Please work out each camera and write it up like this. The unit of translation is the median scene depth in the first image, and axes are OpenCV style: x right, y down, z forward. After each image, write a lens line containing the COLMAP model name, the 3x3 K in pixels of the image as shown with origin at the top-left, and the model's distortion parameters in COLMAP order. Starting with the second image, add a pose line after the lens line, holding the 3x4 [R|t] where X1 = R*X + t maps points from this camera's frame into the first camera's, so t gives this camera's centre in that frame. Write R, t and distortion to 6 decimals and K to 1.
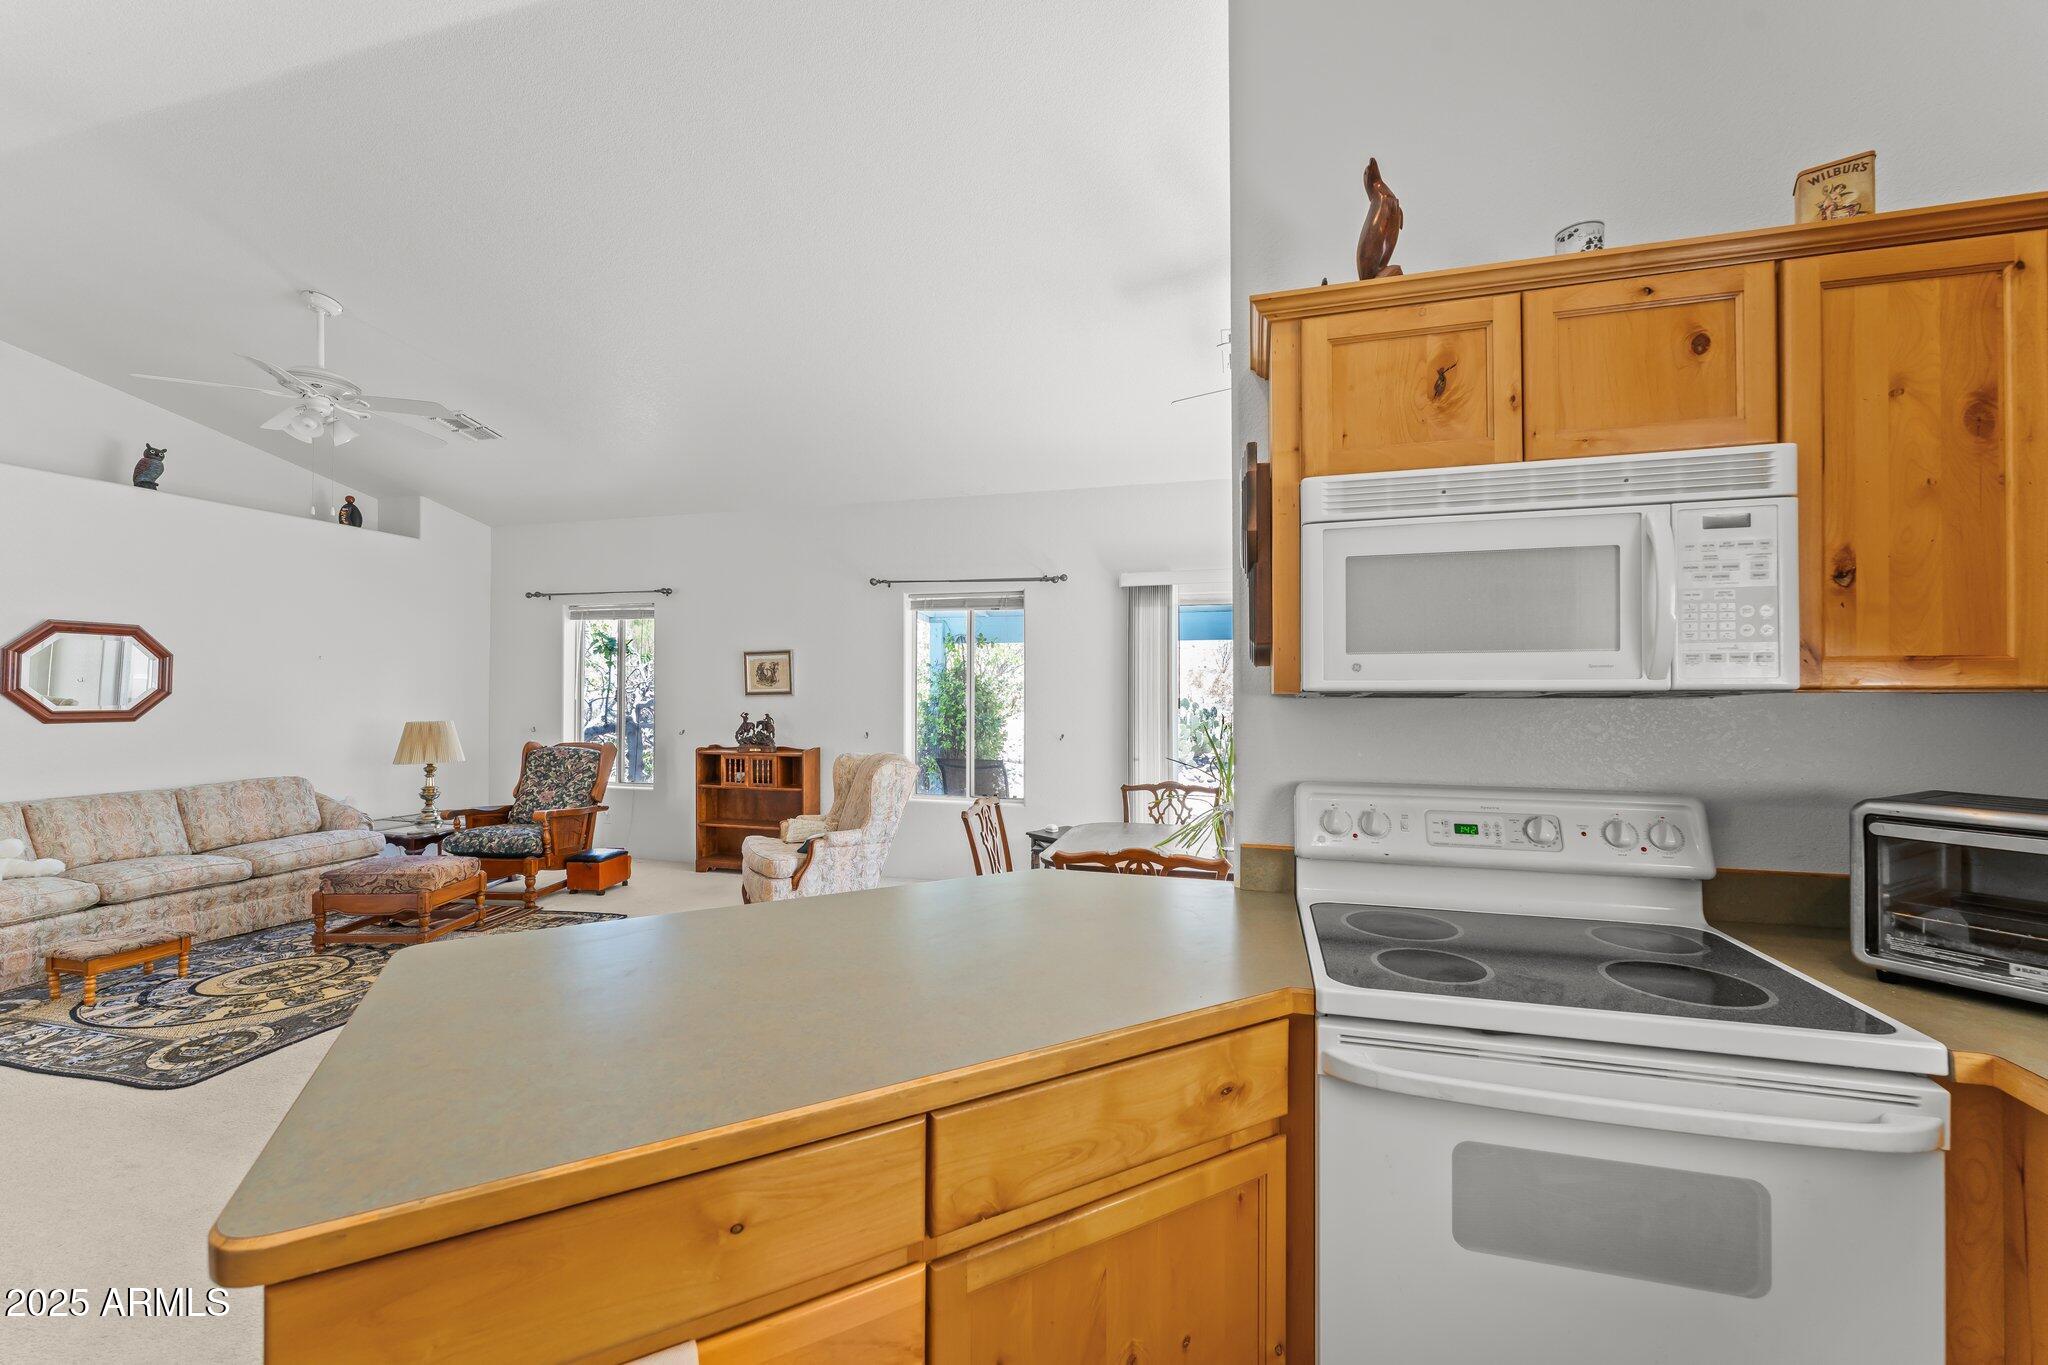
lens RADIAL K [[813.8, 0, 1022.7], [0, 813.8, 684.8], [0, 0, 1]] dist [-0.000074, 0.000424]
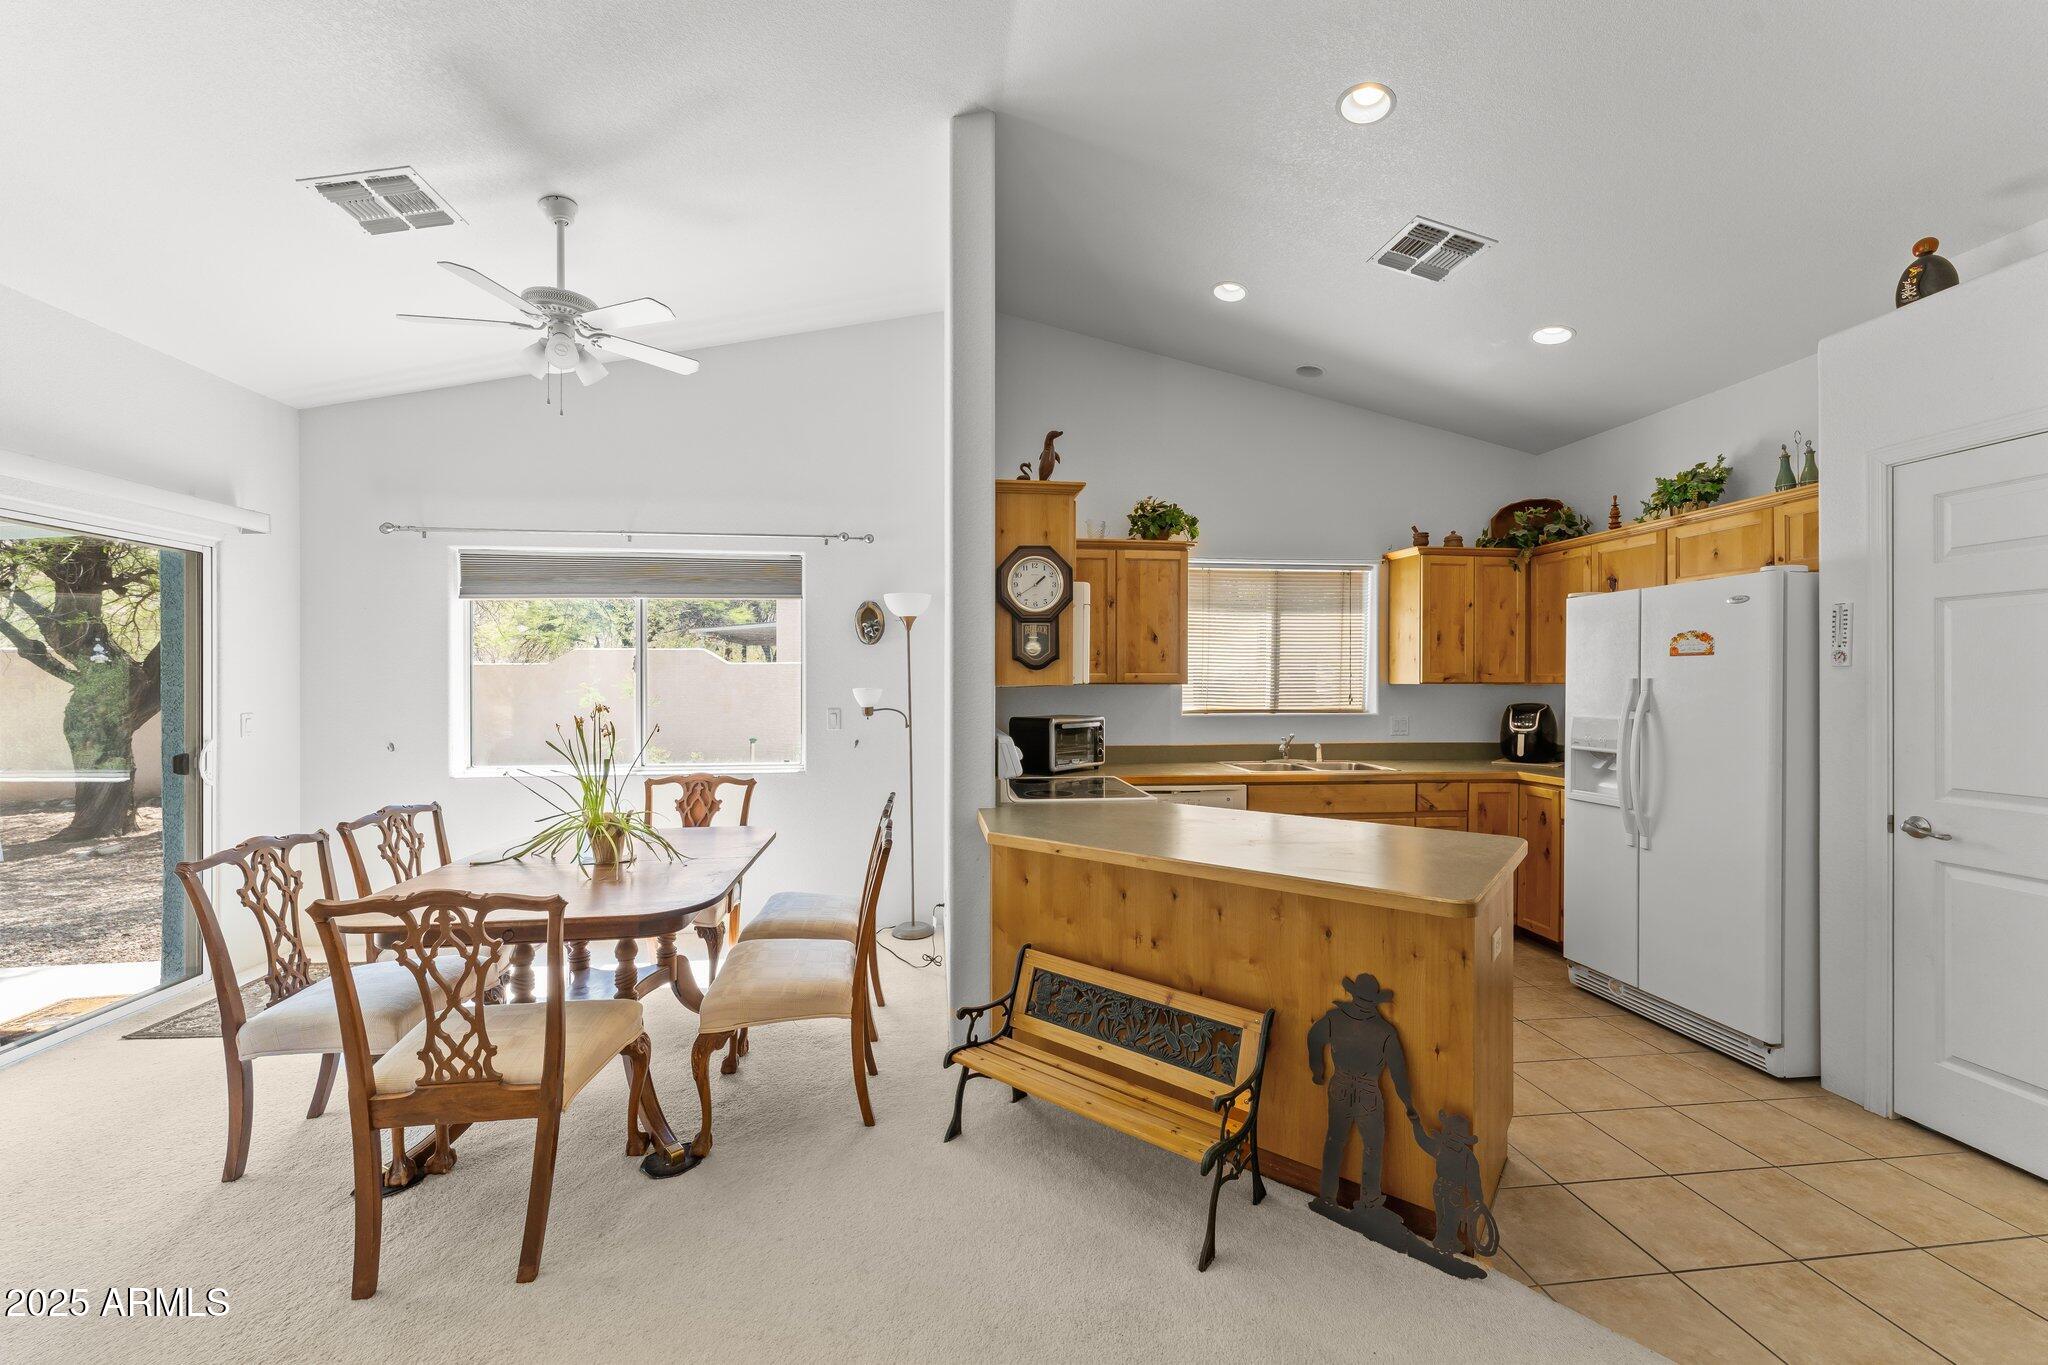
lens RADIAL K [[810.9, 0, 1024.0], [0, 810.9, 682.5], [0, 0, 1]] dist [0.000538, -0.000185]
pose [[-0.382651, -0.001908, 0.923891, -0.527621], [-0.011446, 0.999931, -0.002676, 0.003791], [-0.923822, -0.011599, -0.382647, 0.673519]]
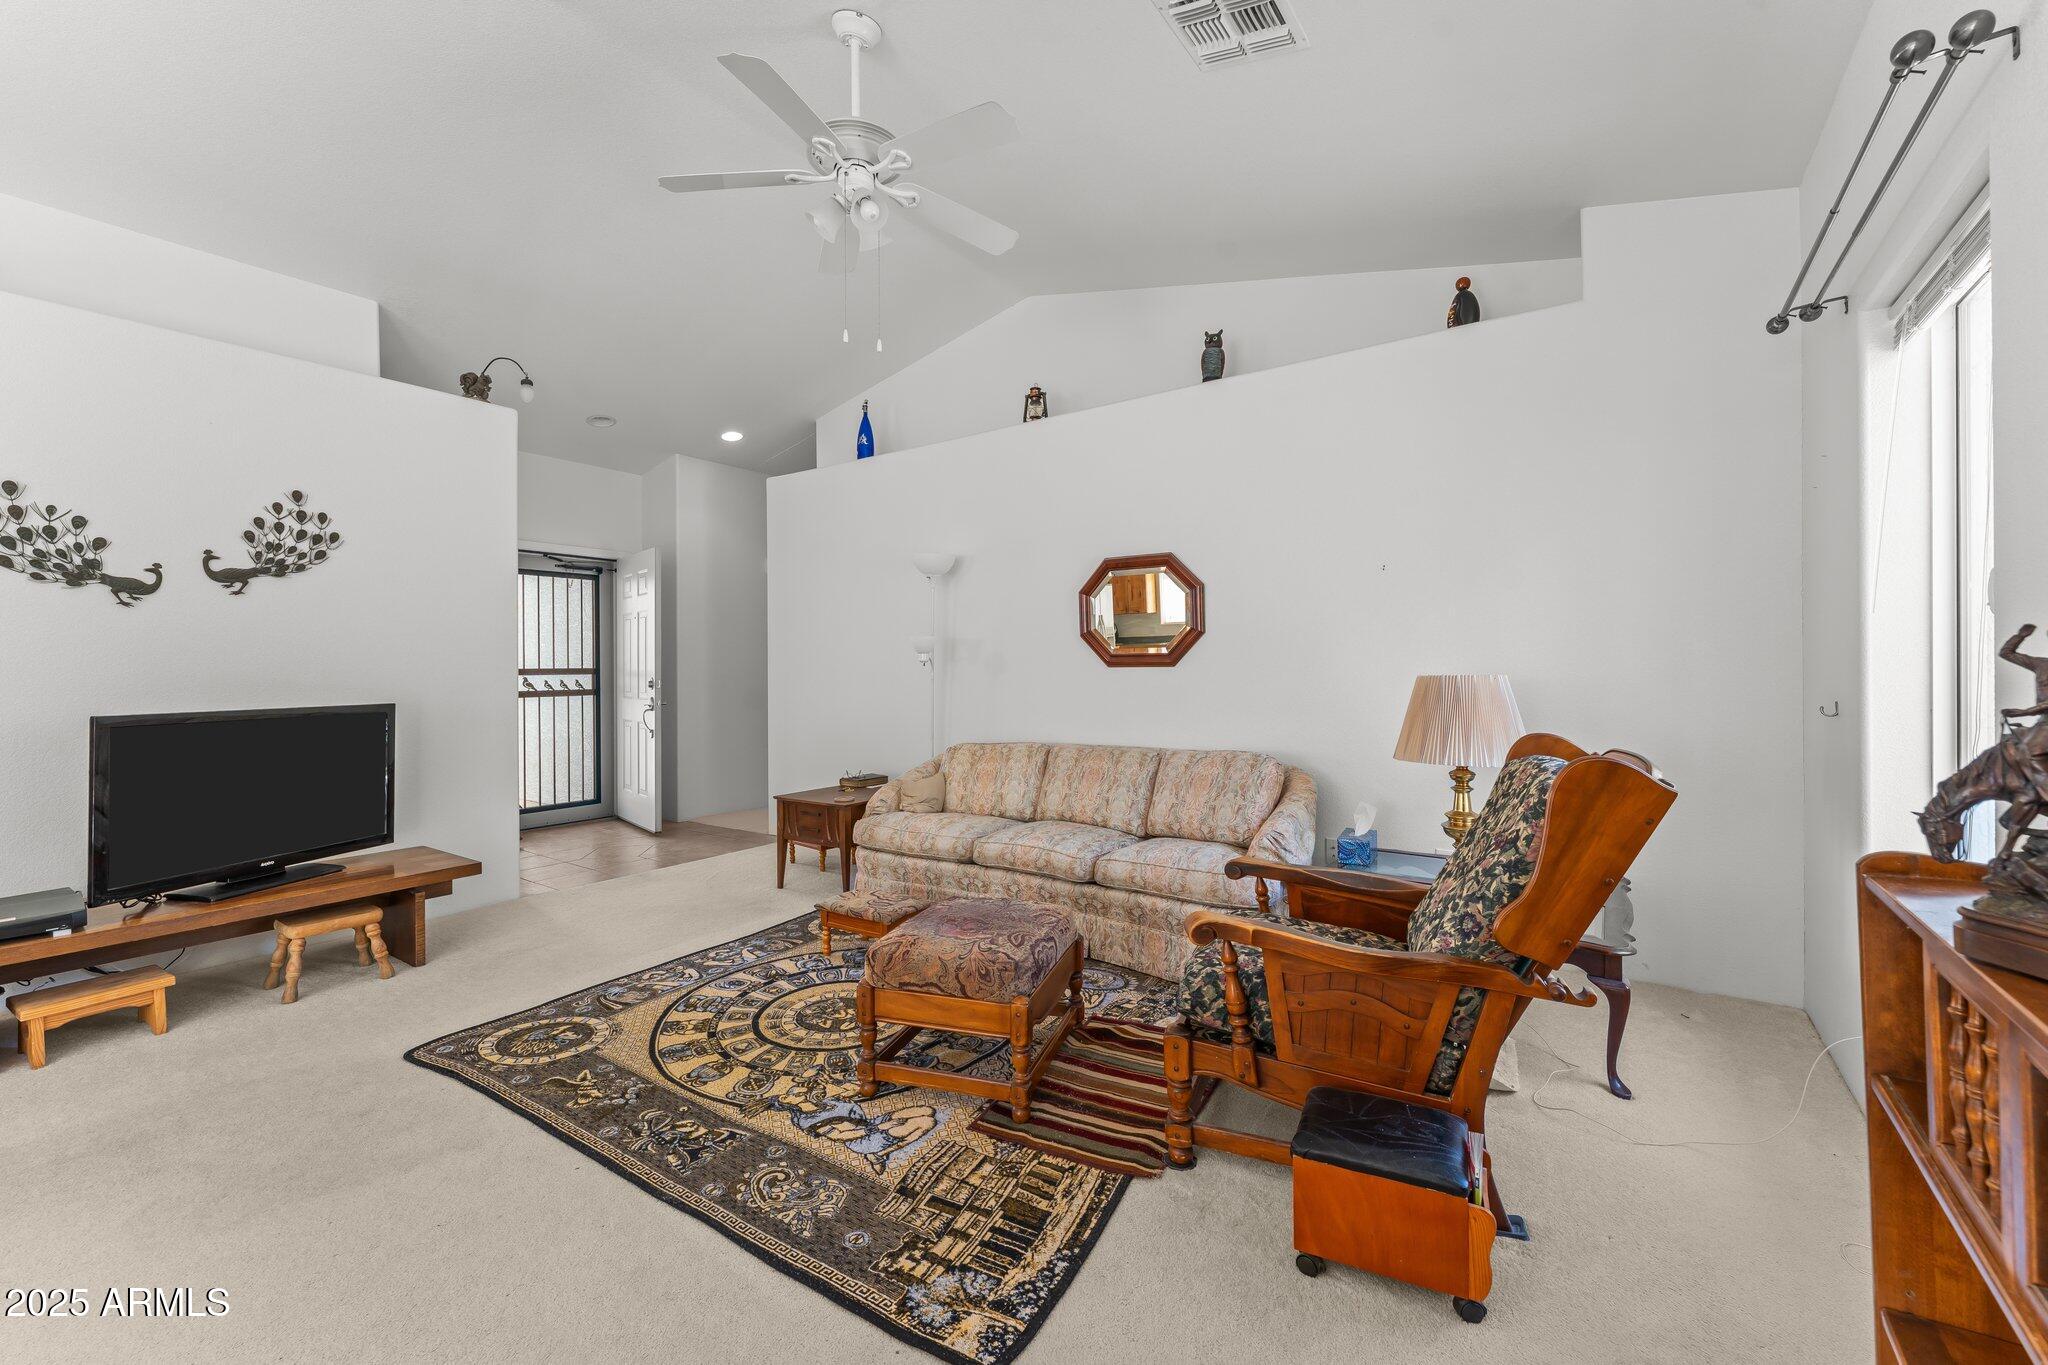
lens RADIAL K [[824.1, 0, 1032.5], [0, 824.1, 666.1], [0, 0, 1]] dist [0.000585, -0.000022]
pose [[-0.330941, -0.000379, -0.943651, -0.251963], [0.016698, 0.999841, -0.006257, 0.051050], [0.943504, -0.017828, -0.330882, 1.235075]]
